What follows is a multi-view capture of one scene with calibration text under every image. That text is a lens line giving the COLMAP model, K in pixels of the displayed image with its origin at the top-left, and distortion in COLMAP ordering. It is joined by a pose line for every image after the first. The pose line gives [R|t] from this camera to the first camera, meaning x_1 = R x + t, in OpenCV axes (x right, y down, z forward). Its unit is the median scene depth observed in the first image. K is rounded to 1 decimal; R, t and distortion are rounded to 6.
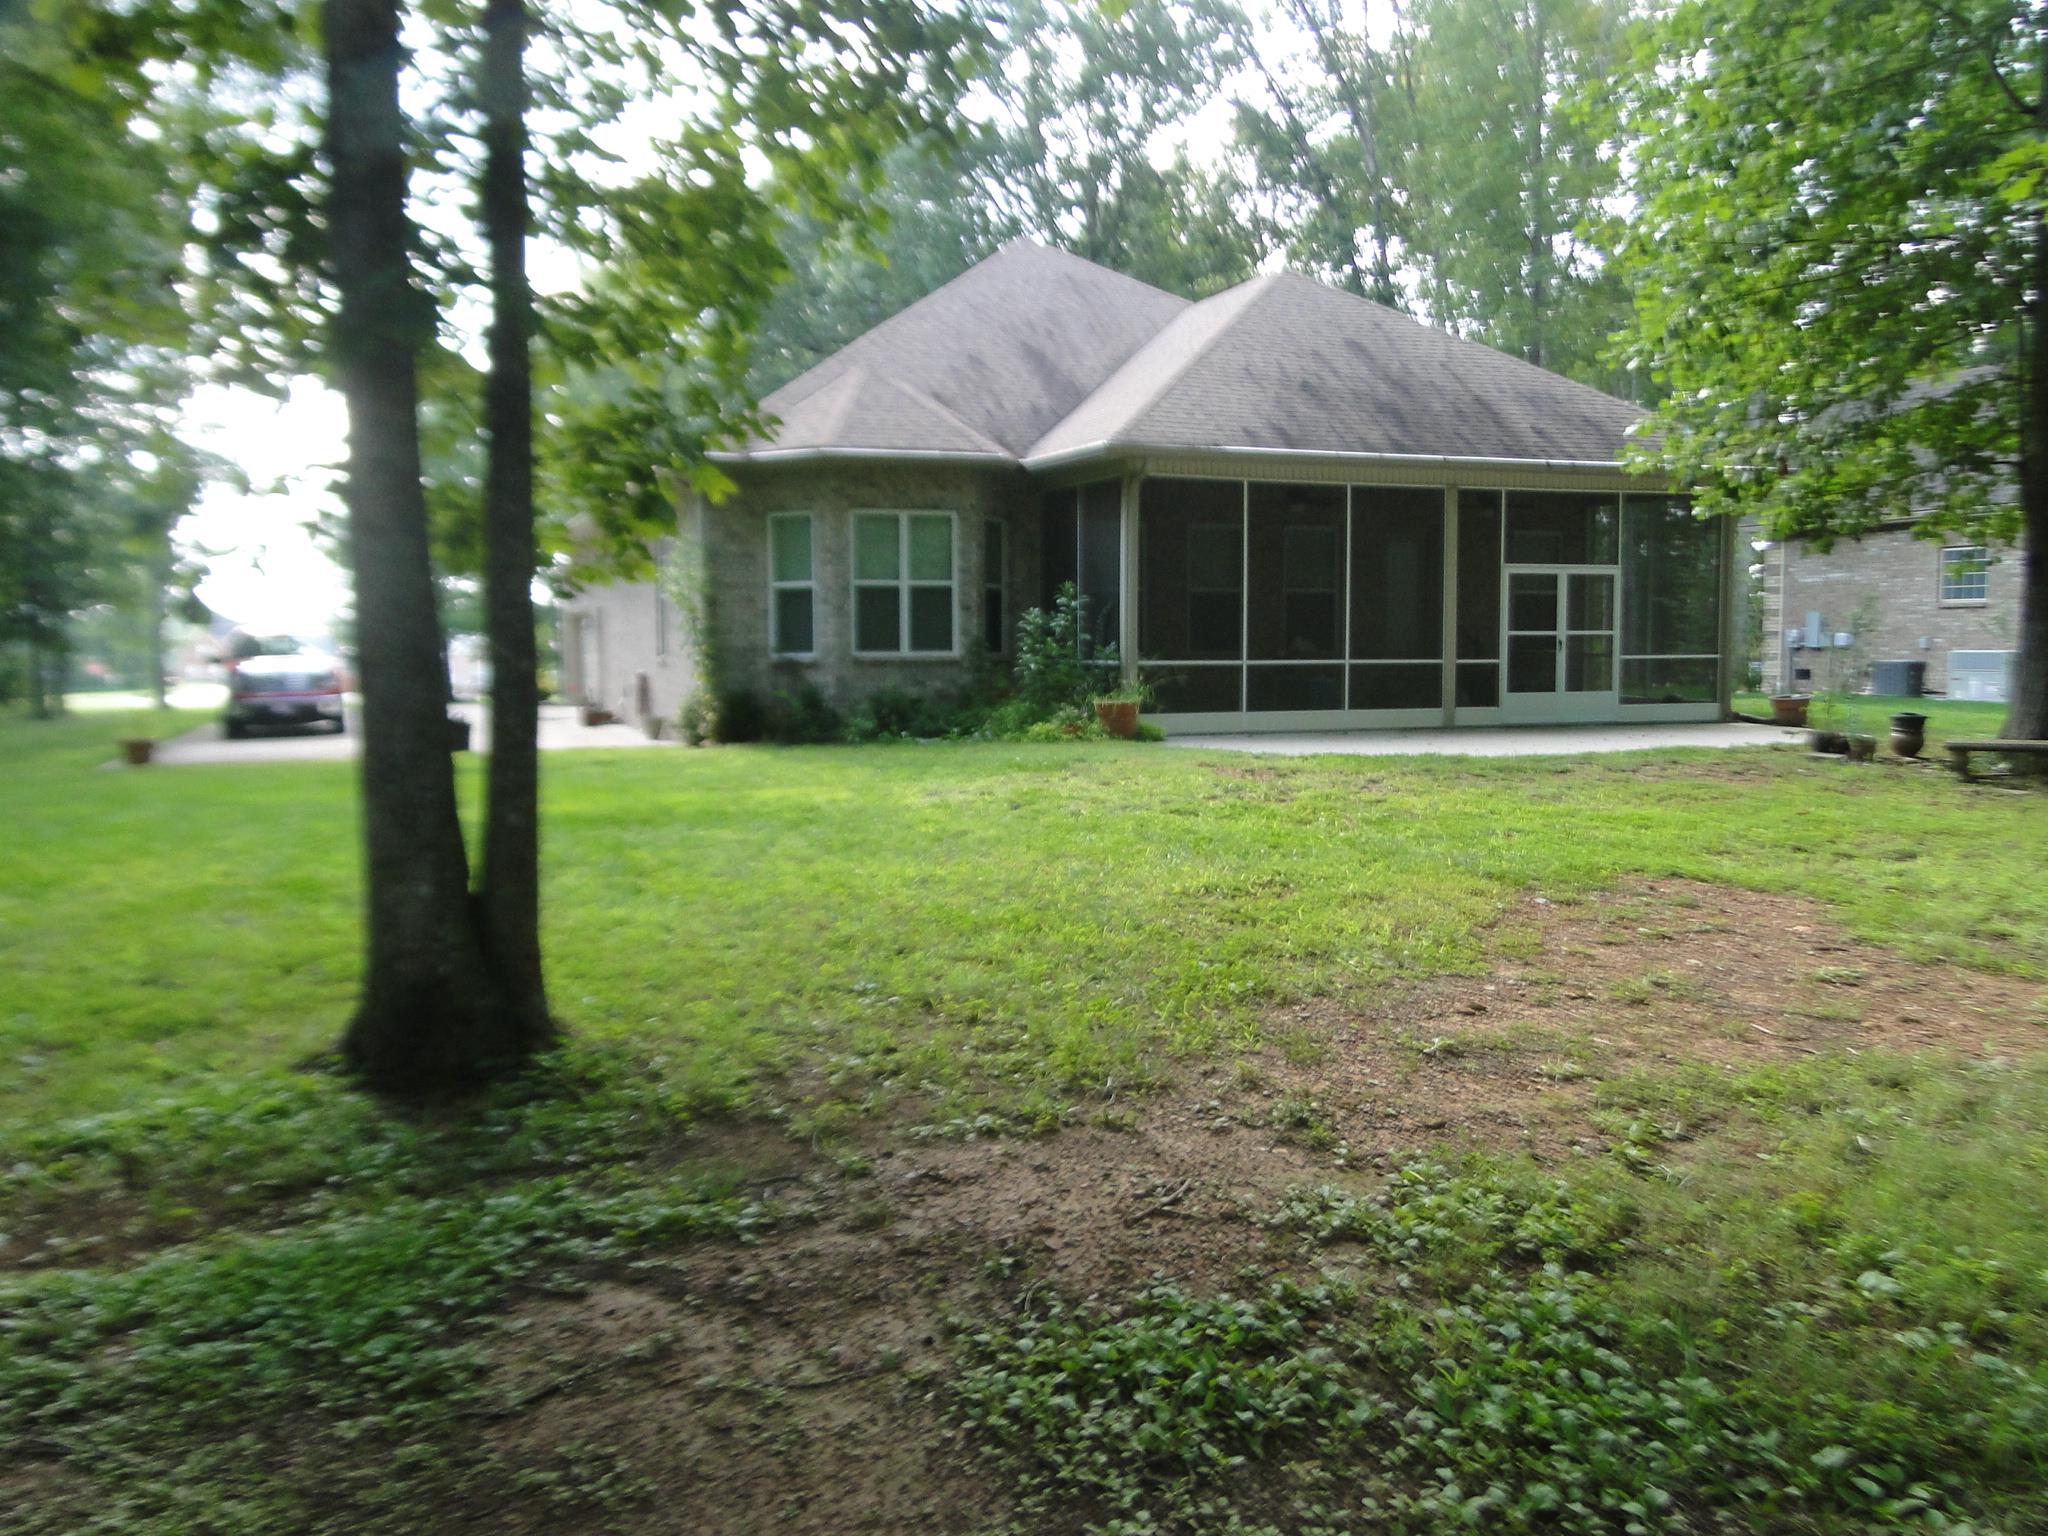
lens RADIAL K [[1718.8, 0, 1023.1], [0, 1718.8, 766.8], [0, 0, 1]] dist [0.009652, -0.004222]
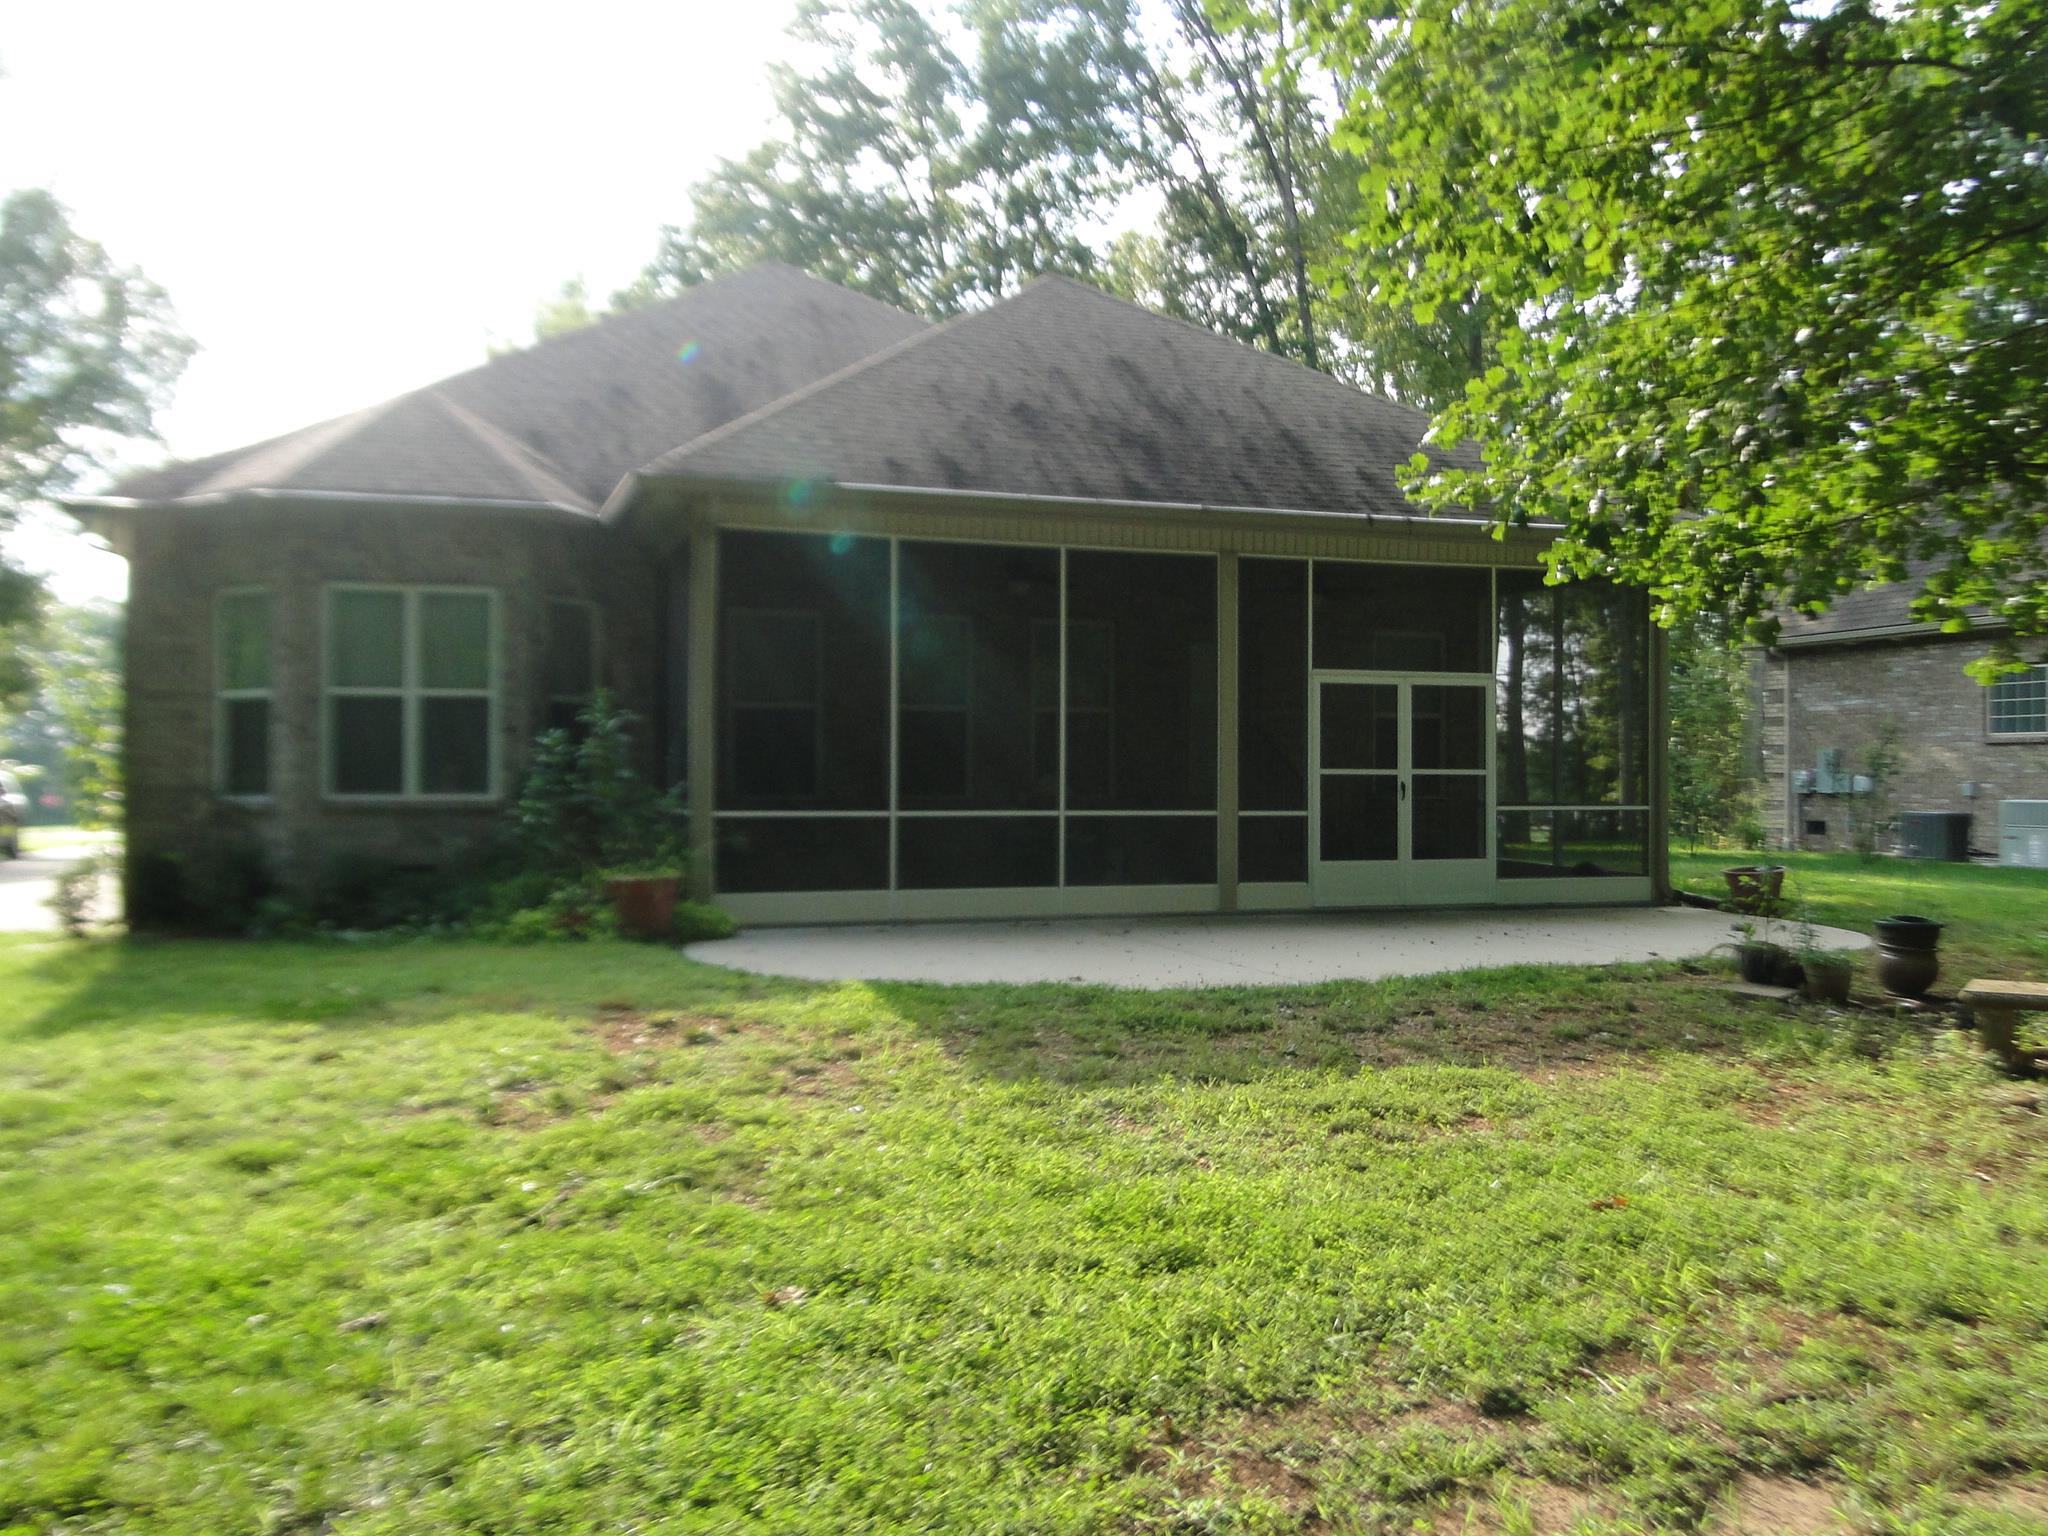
lens RADIAL K [[1718.8, 0, 1025.4], [0, 1718.8, 769.0], [0, 0, 1]] dist [0.009652, -0.004222]
pose [[0.999533, 0.005803, -0.029988, 0.188815], [-0.008143, 0.996881, -0.078500, -0.025528], [0.029439, 0.078708, 0.996463, 0.332403]]
